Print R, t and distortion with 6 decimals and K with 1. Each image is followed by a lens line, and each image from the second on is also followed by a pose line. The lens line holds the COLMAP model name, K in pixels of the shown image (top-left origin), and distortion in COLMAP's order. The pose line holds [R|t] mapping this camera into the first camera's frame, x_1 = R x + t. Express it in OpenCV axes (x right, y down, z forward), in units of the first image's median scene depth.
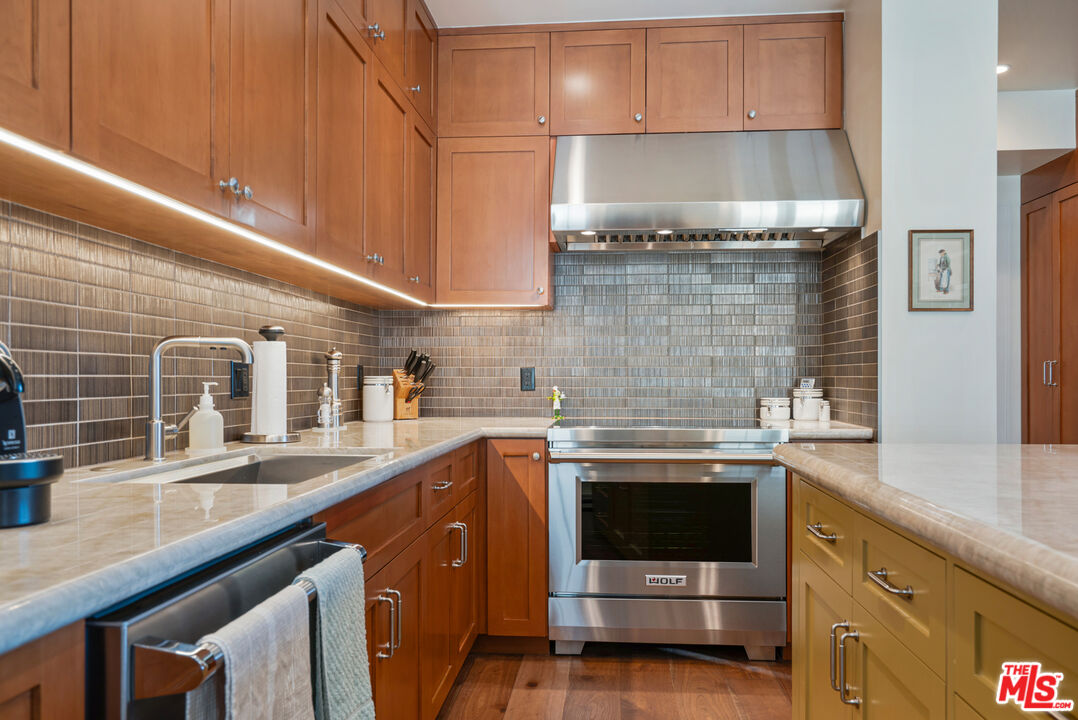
lens RADIAL K [[768.1, 0, 543.0], [0, 768.1, 393.7], [0, 0, 1]] dist [-0.000292, 0.000244]
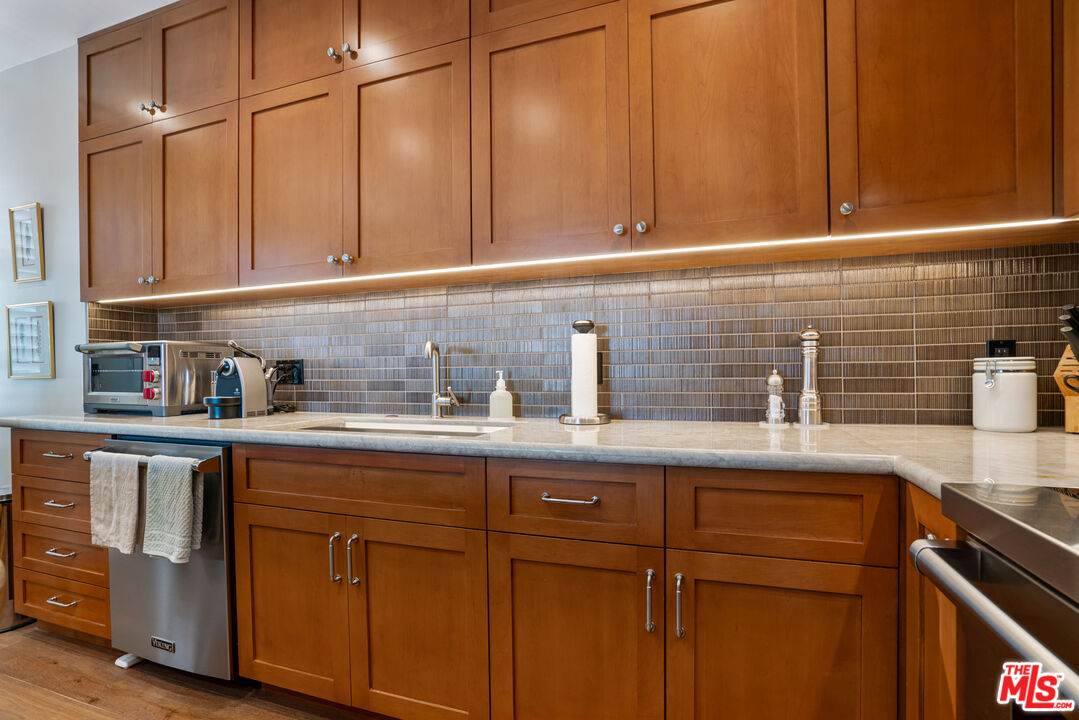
lens RADIAL K [[528.3, 0, 539.5], [0, 528.3, 360.0], [0, 0, 1]] dist [0.001504, 0.001257]
pose [[-0.261052, 0.004162, -0.965316, 0.441466], [-0.001243, 0.999988, 0.004648, -0.036556], [0.965324, 0.002413, -0.261043, 1.212105]]
